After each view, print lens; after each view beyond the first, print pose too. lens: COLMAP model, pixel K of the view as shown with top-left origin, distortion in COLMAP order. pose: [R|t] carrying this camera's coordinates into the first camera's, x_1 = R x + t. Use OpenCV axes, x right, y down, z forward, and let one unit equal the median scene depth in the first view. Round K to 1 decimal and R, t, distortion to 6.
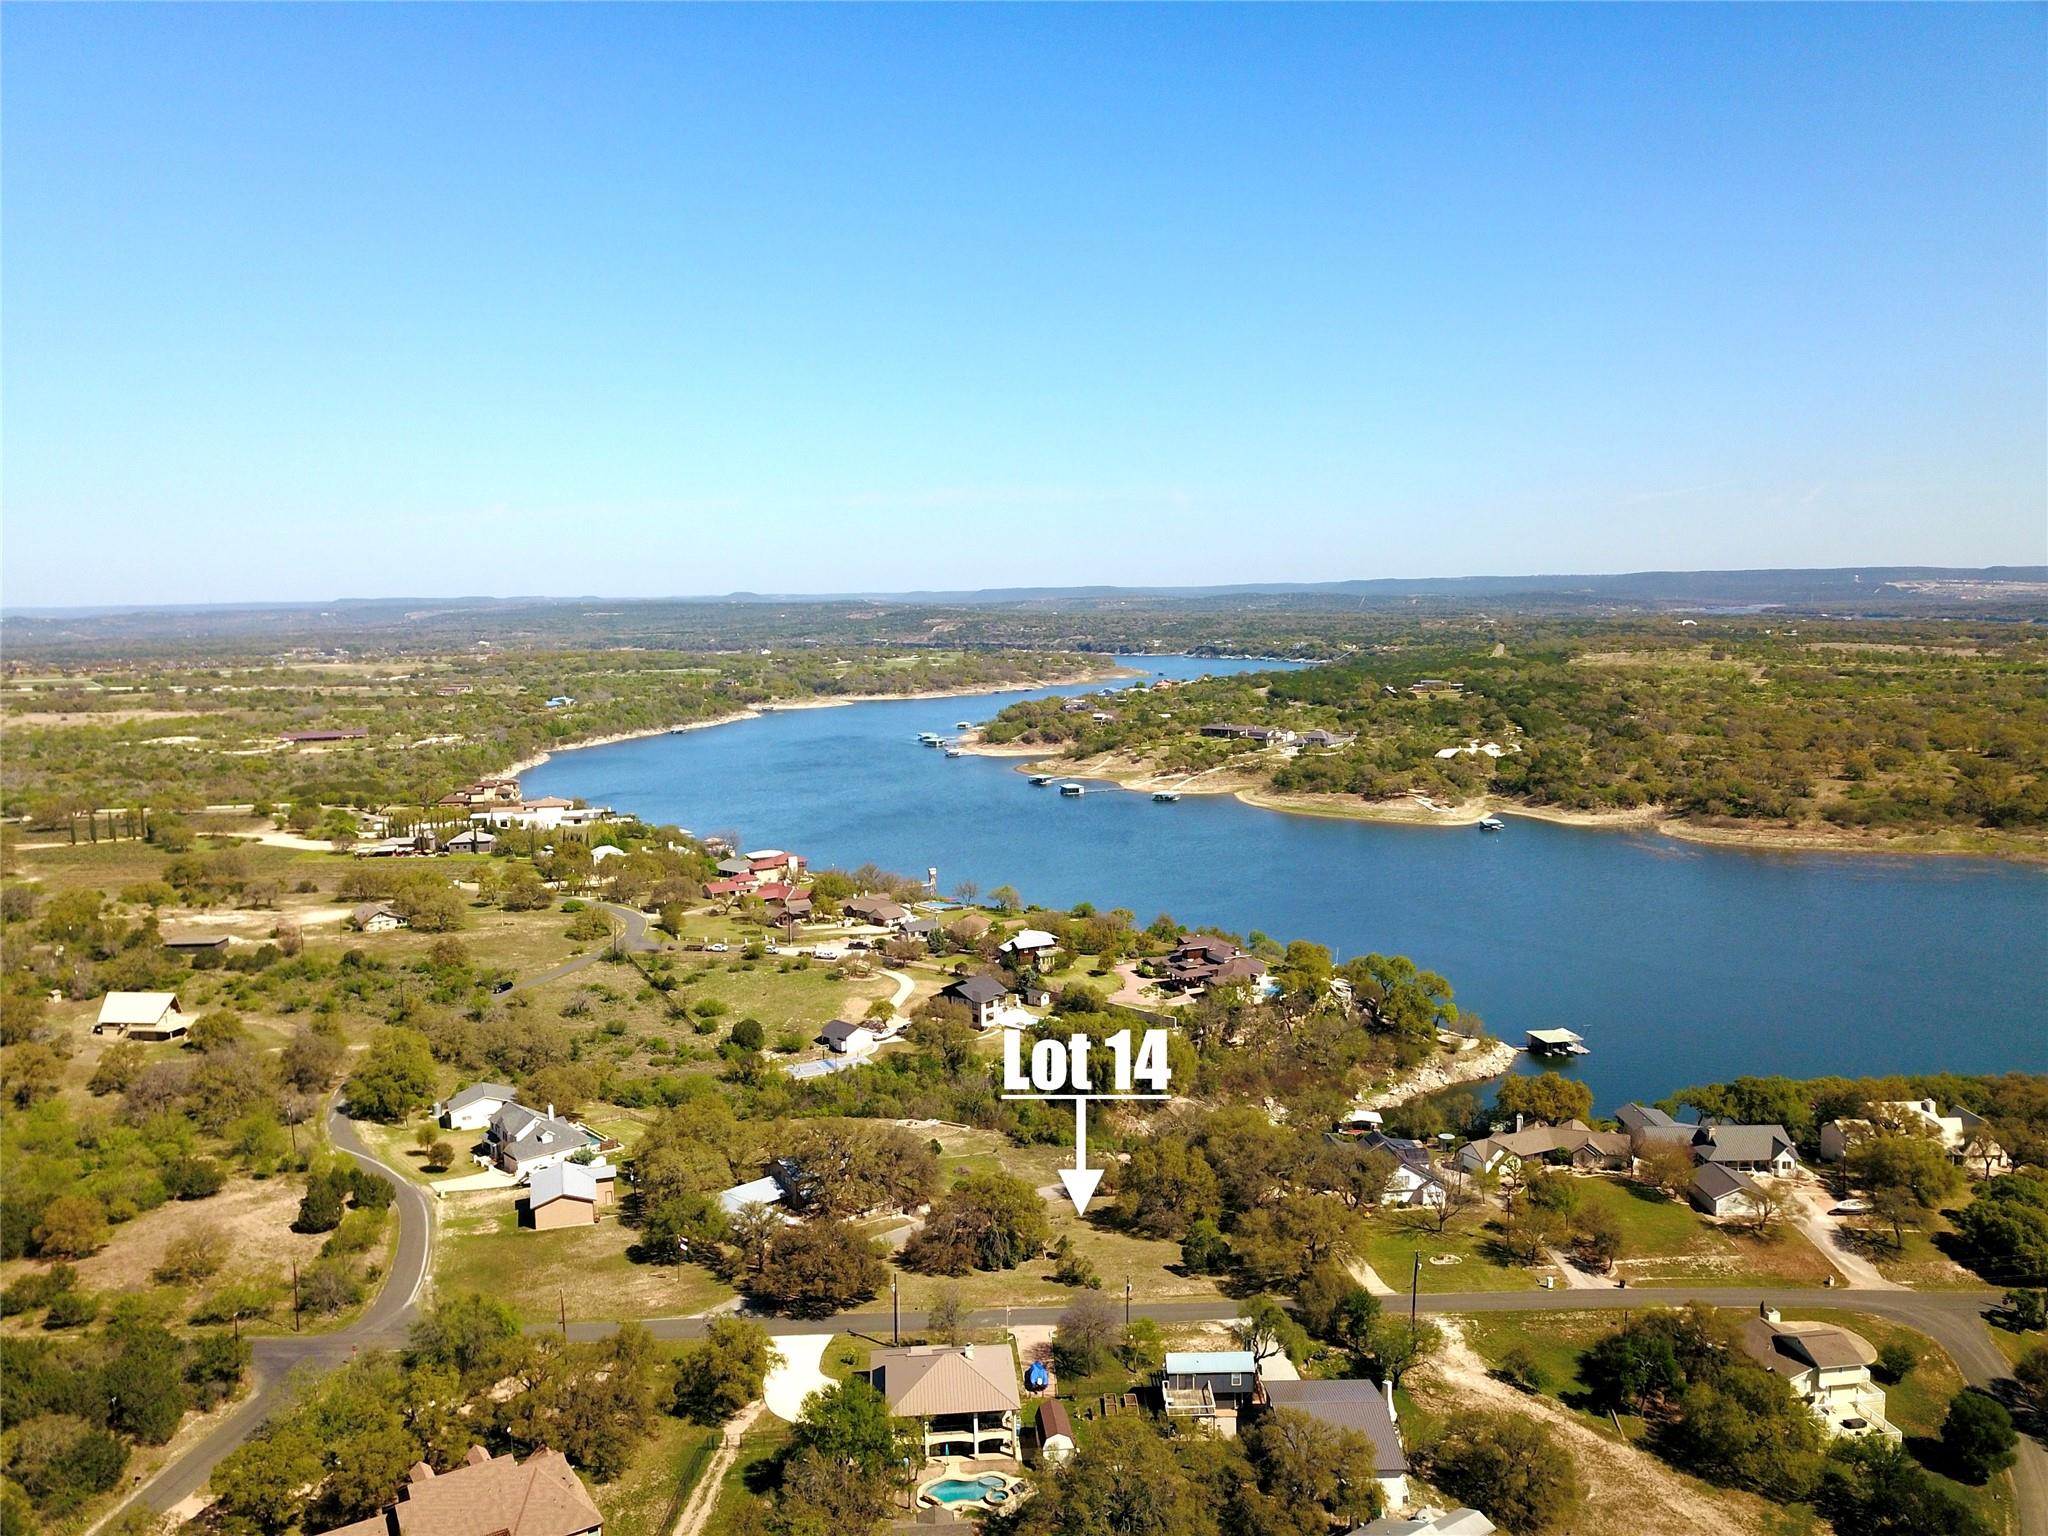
lens RADIAL K [[1570.1, 0, 1032.3], [0, 1570.1, 754.2], [0, 0, 1]] dist [0.023266, -0.024285]
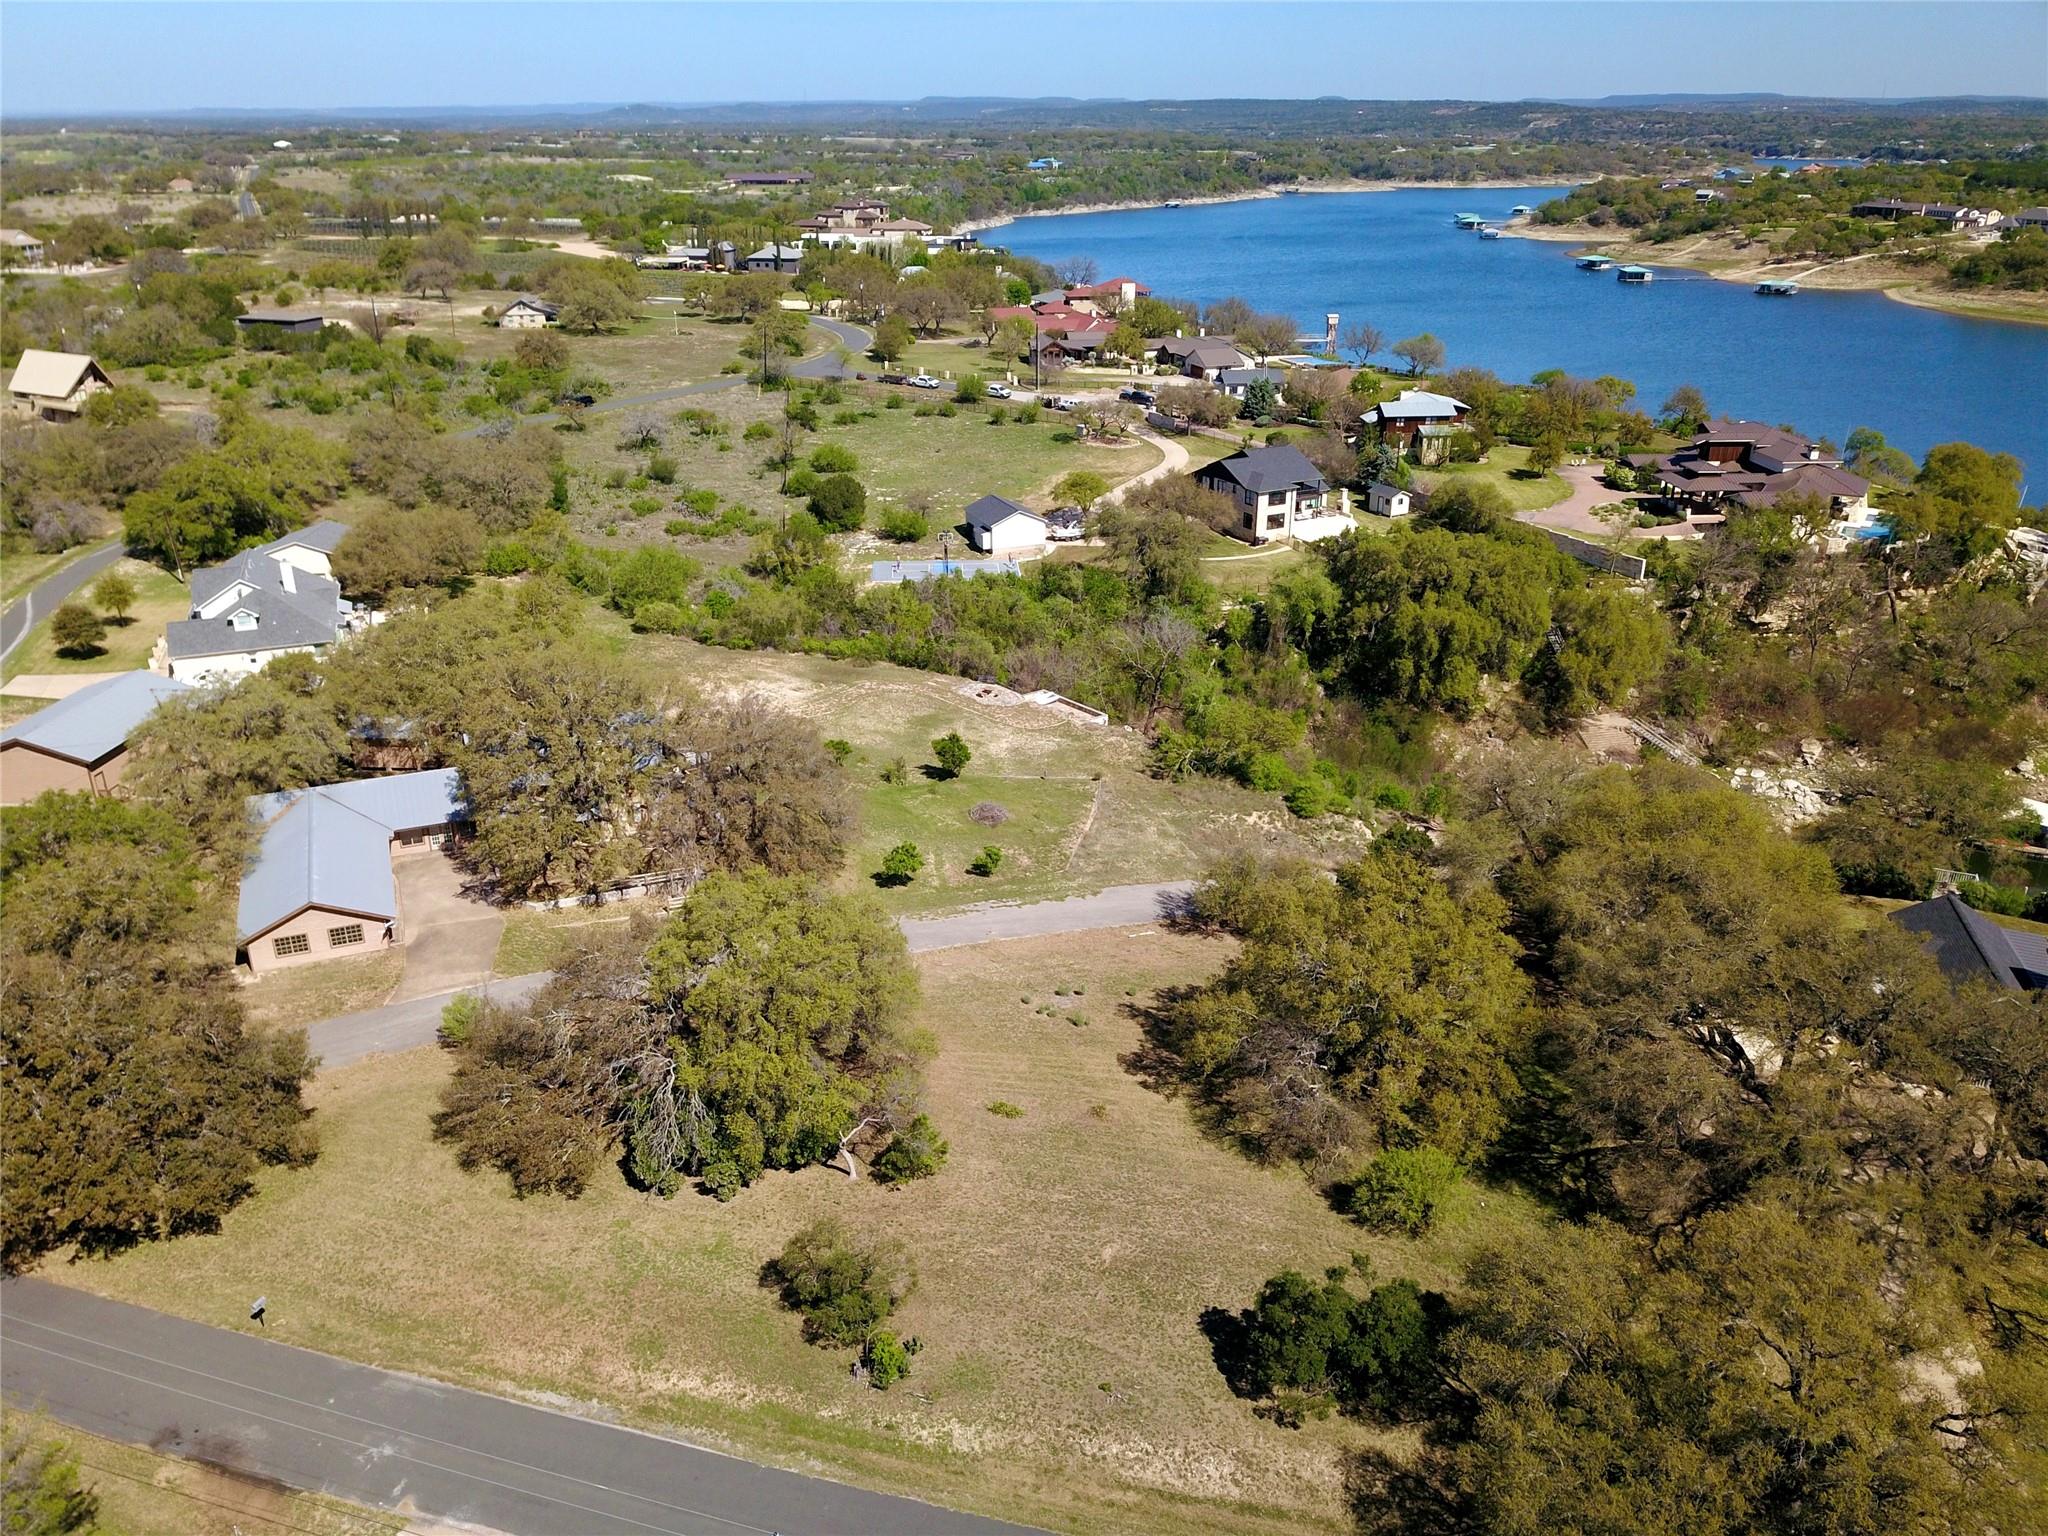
lens RADIAL K [[1570.1, 0, 1030.4], [0, 1570.1, 784.0], [0, 0, 1]] dist [0.023266, -0.024285]
pose [[0.935589, 0.156289, -0.316618, 0.066468], [-0.054369, 0.949776, 0.308172, 0.078113], [0.348881, -0.271108, 0.897097, 0.394121]]
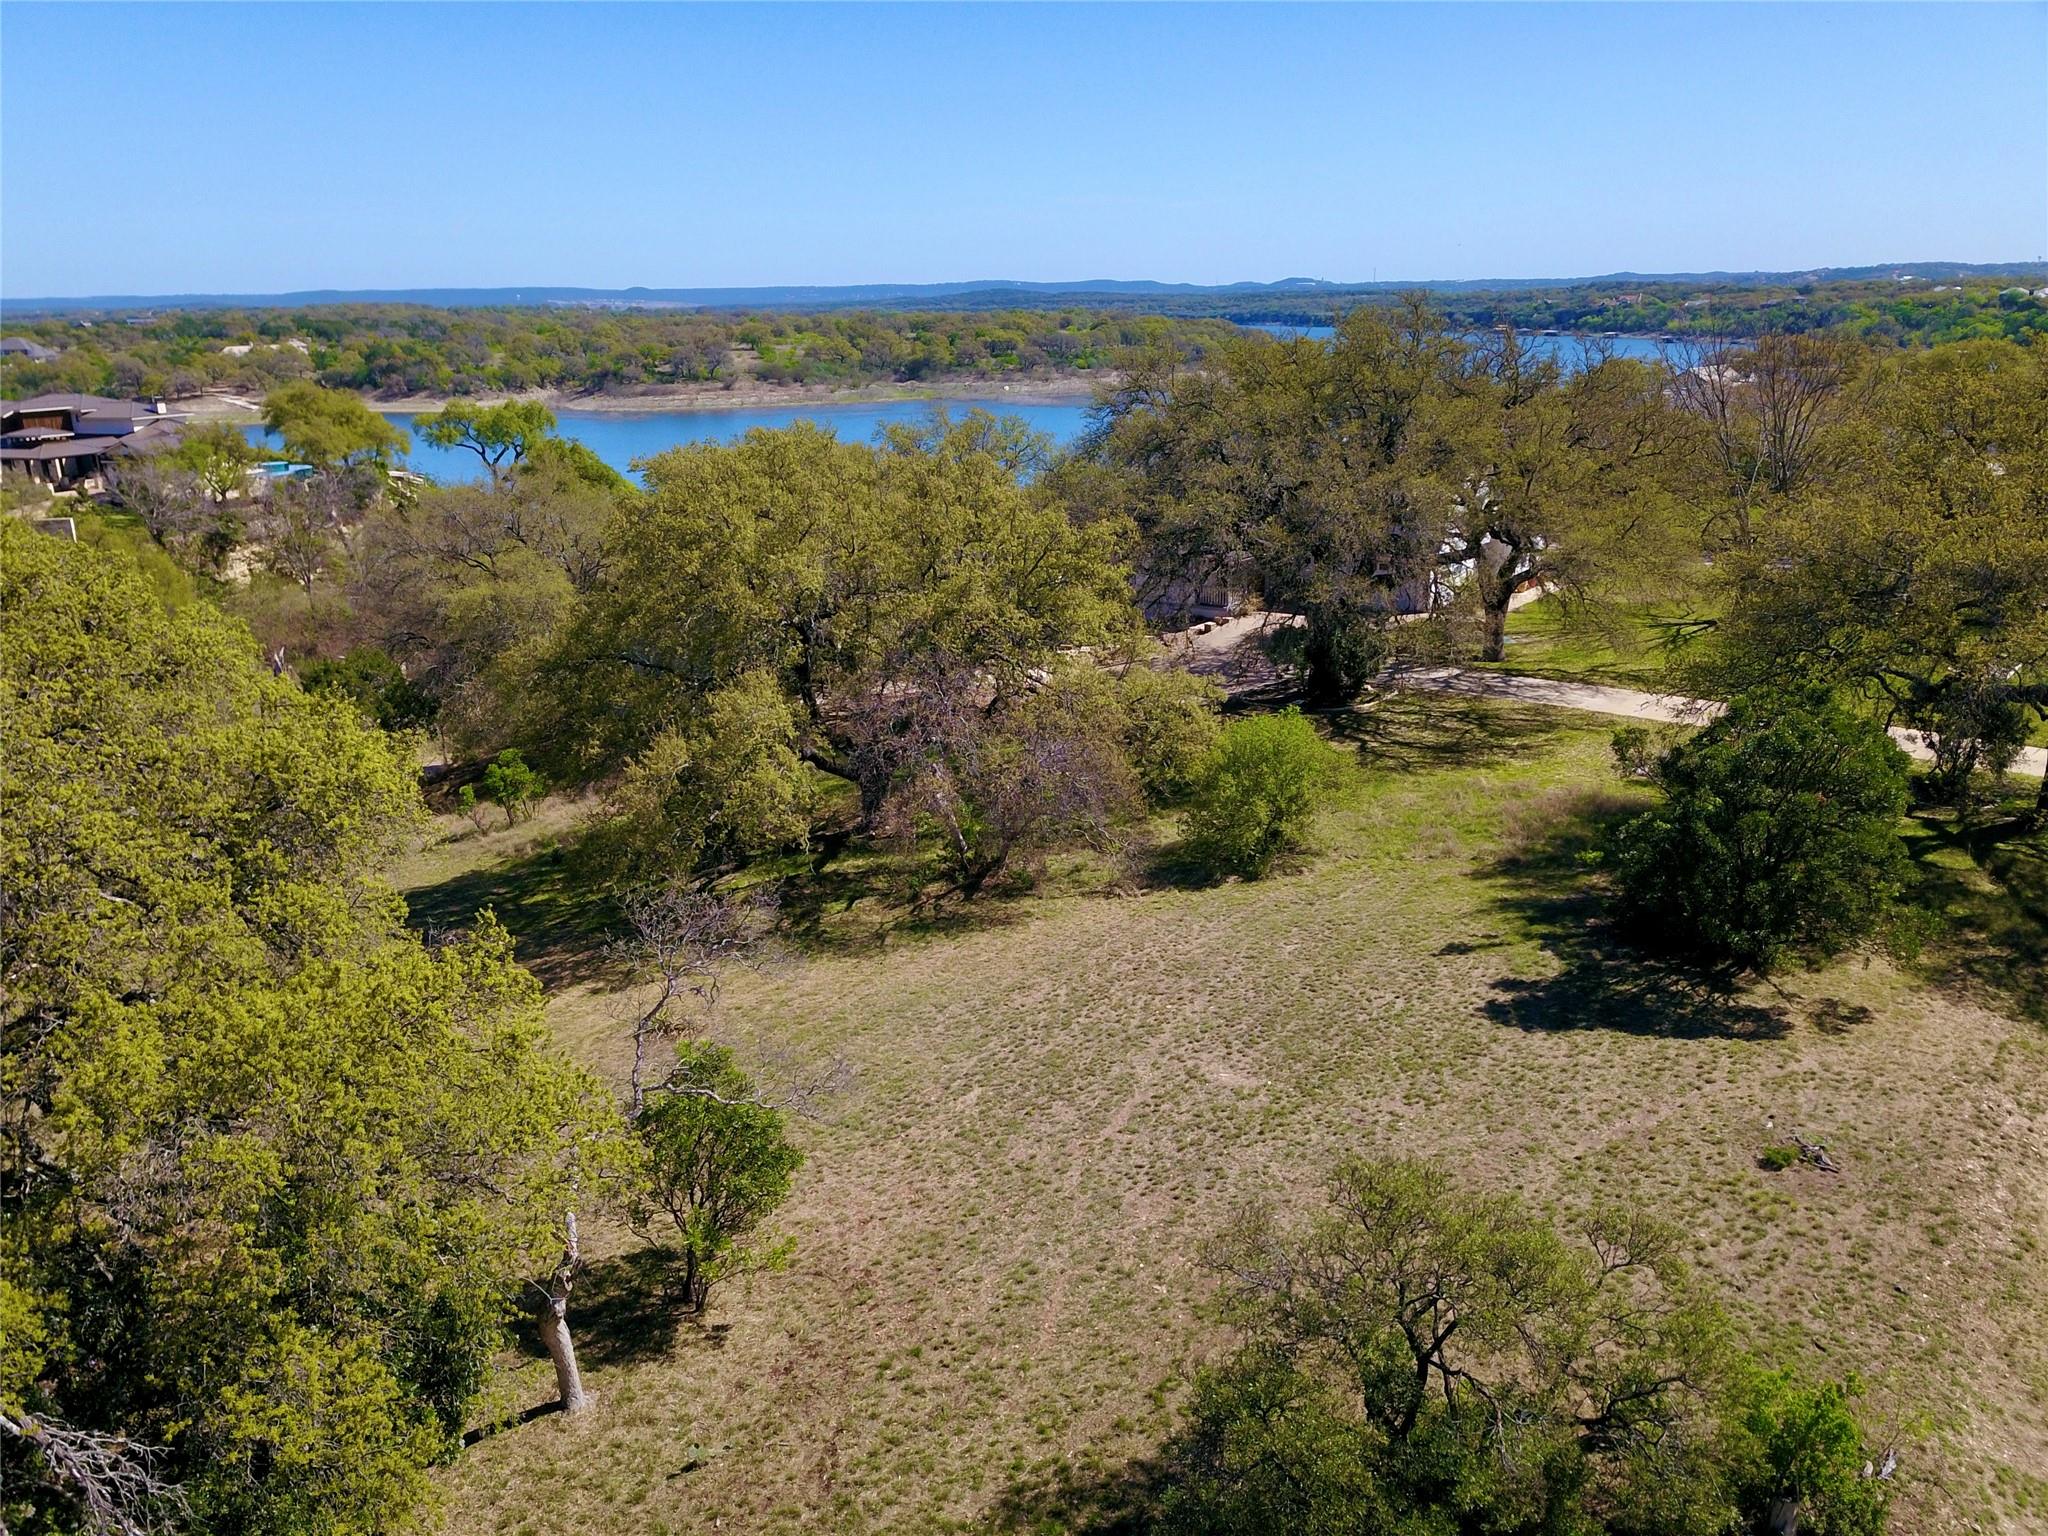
lens RADIAL K [[1570.1, 0, 1016.9], [0, 1570.1, 765.3], [0, 0, 1]] dist [0.023266, -0.024285]
pose [[0.708579, -0.198362, 0.677177, -0.012713], [0.082686, 0.976404, 0.199493, 0.143380], [-0.700770, -0.085363, 0.708262, 0.485410]]
